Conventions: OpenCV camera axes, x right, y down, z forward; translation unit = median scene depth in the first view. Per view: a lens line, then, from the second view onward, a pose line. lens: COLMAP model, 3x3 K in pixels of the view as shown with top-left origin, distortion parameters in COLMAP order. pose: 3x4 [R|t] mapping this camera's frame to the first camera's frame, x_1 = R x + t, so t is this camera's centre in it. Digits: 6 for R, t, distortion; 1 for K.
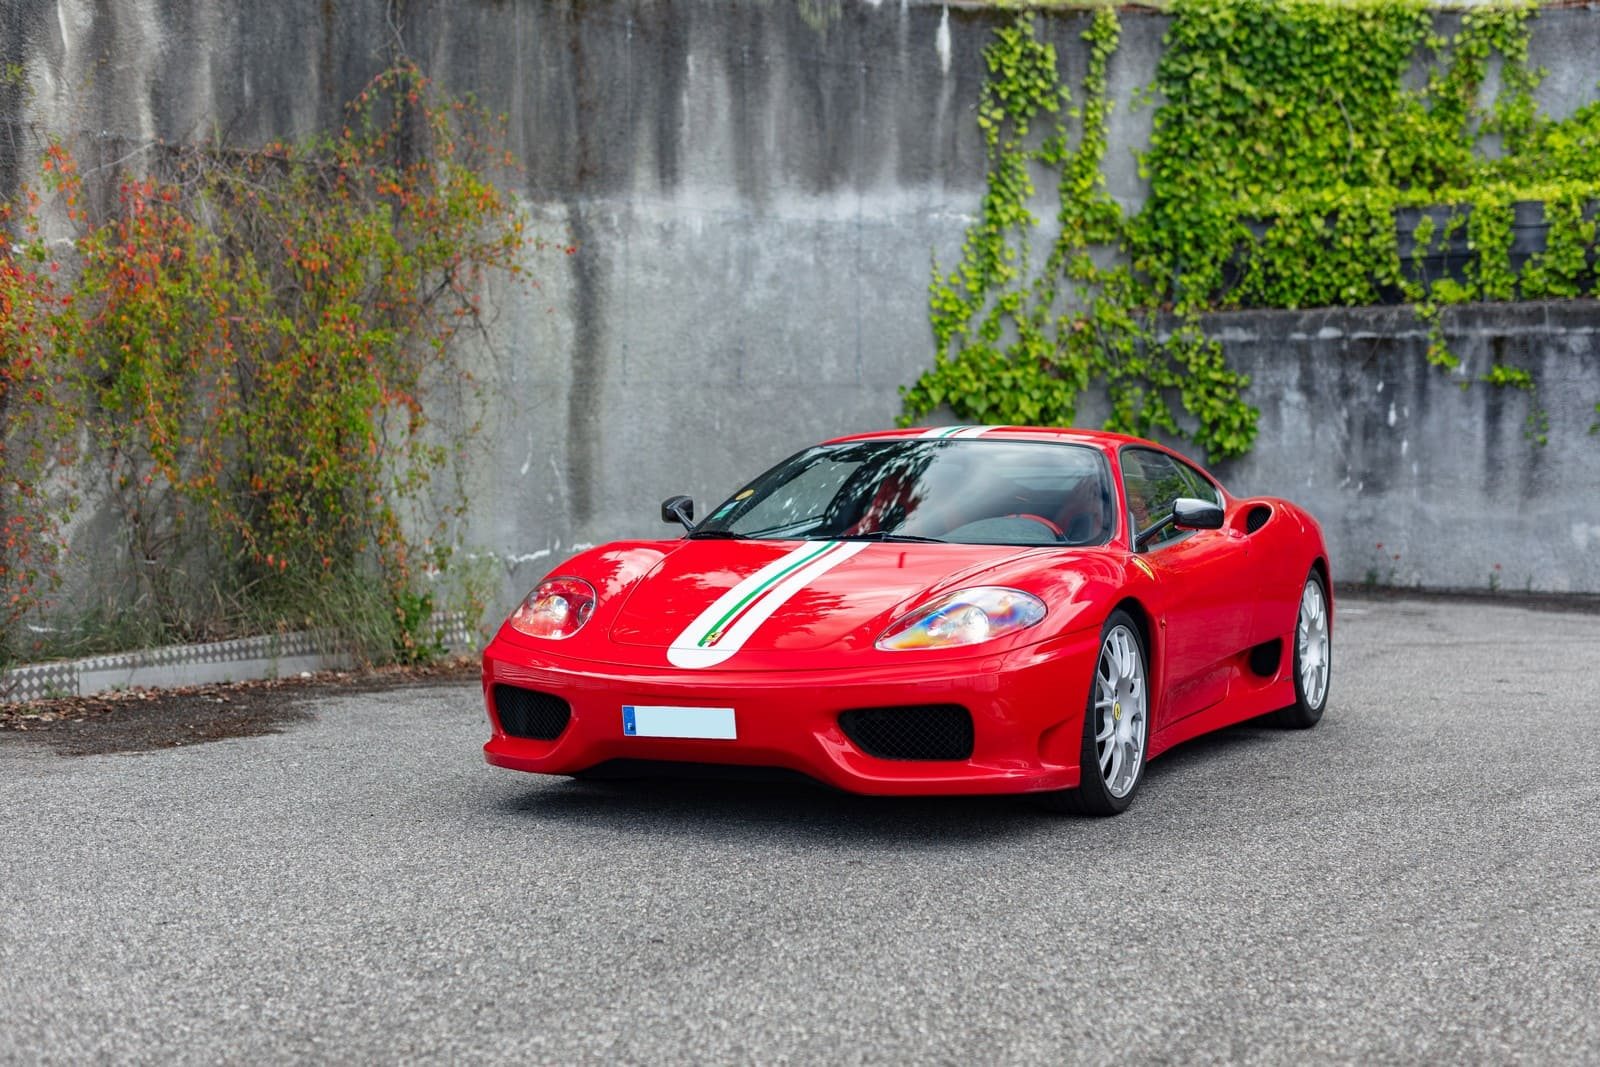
lens RADIAL K [[2185.5, 0, 898.6], [0, 2185.5, 534.8], [0, 0, 1]] dist [0.004240, -0.005114]
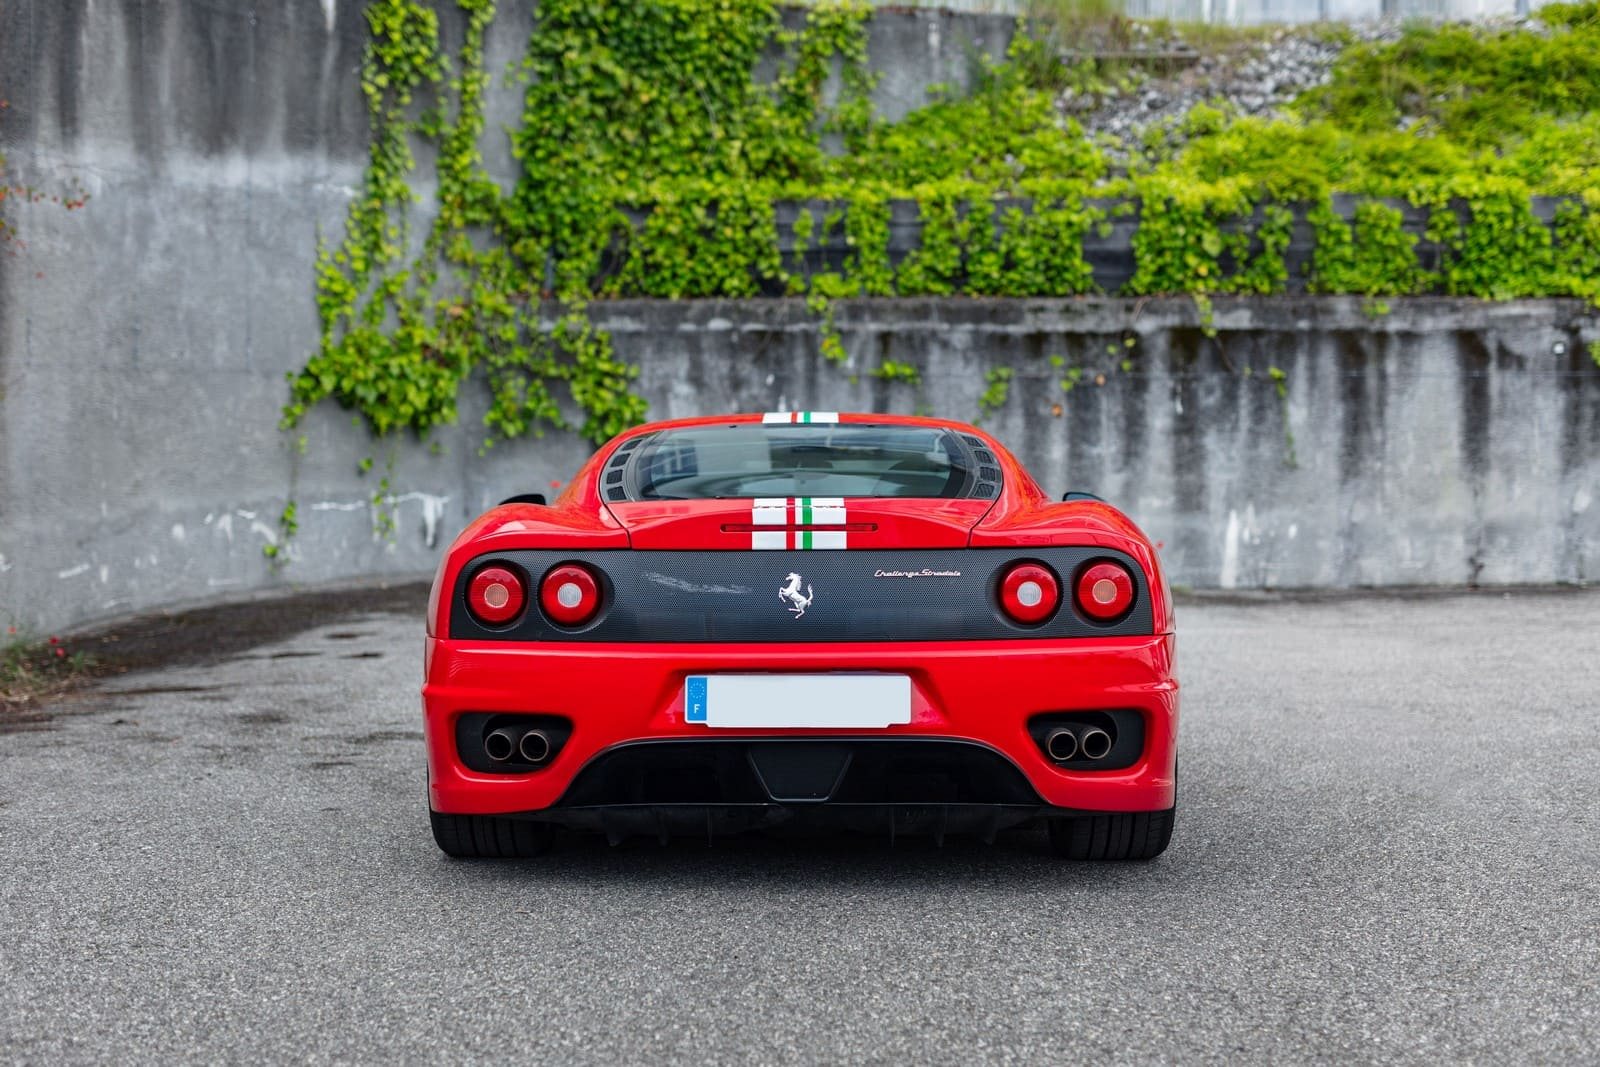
lens RADIAL K [[2169.3, 0, 787.6], [0, 2169.3, 533.6], [0, 0, 1]] dist [0.002583, 0.013867]
pose [[0.925900, -0.014850, 0.377476, -0.142663], [0.013992, 0.999890, 0.005015, -0.002526], [-0.377508, 0.000639, 0.926006, 0.082229]]
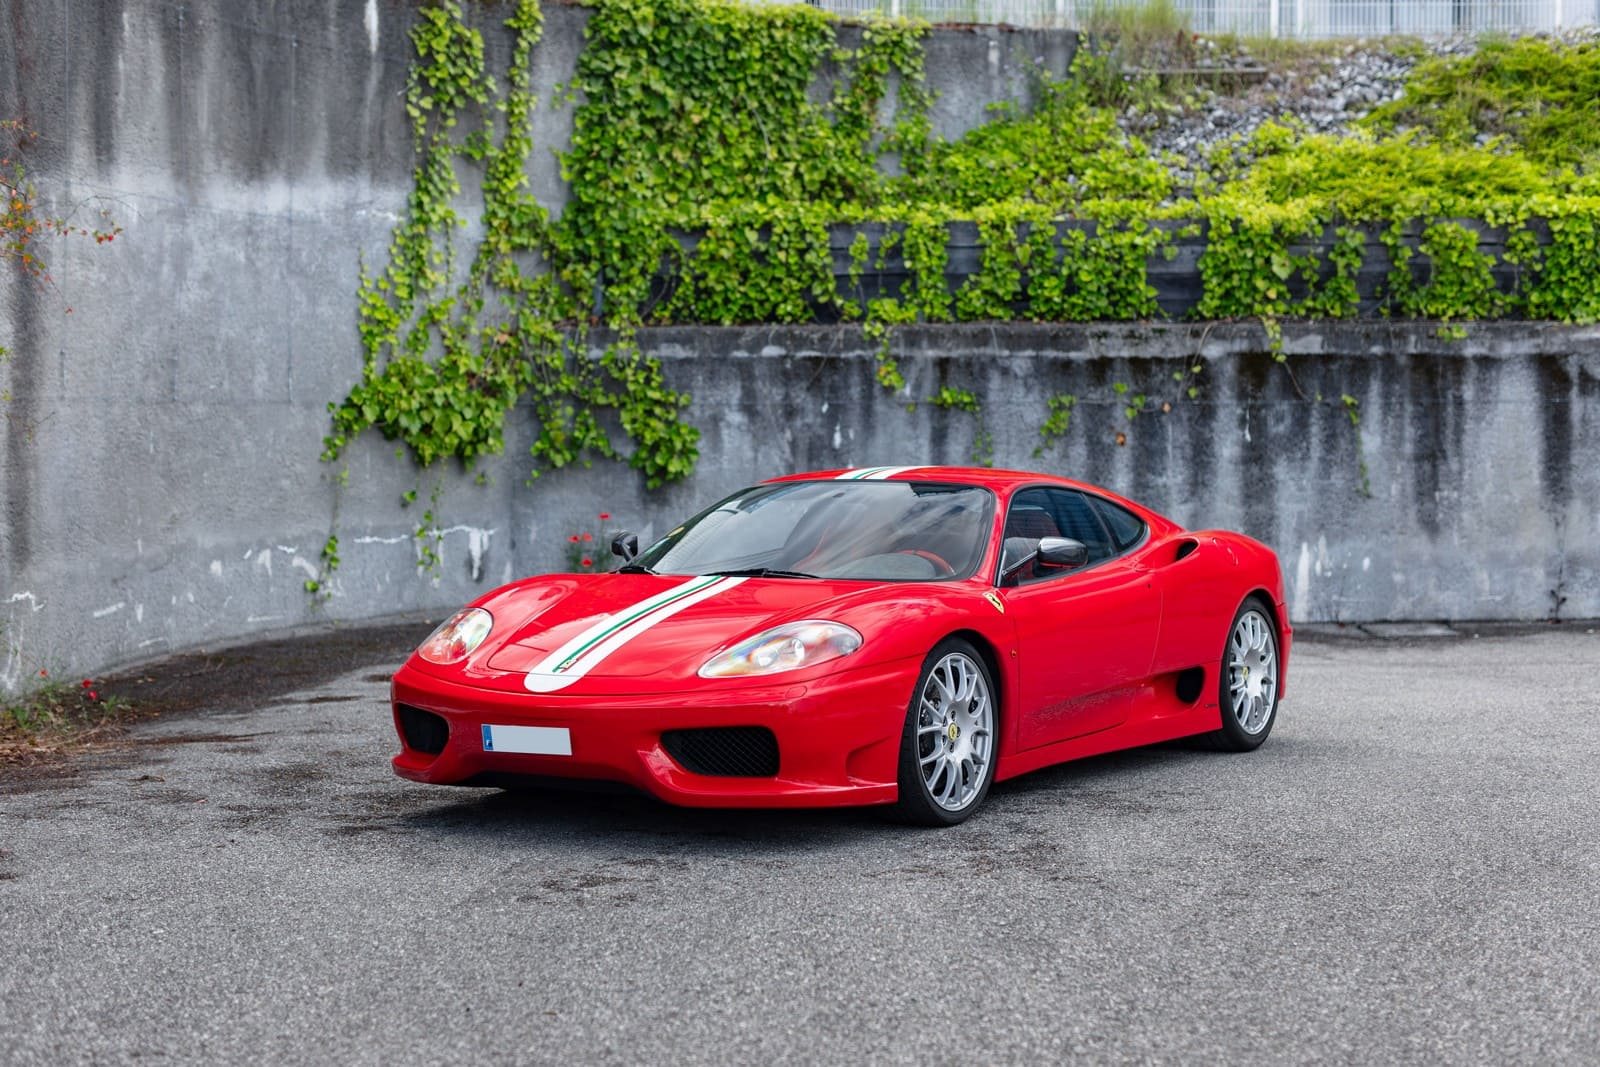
lens RADIAL K [[2204.5, 0, 800.0], [0, 2204.5, 524.4], [0, 0, 1]] dist [0.004378, 0.002446]
pose [[0.933626, -0.011196, 0.358075, -0.136281], [0.014961, 0.999858, -0.007745, -0.008720], [-0.357938, 0.012588, 0.933661, 0.093891]]
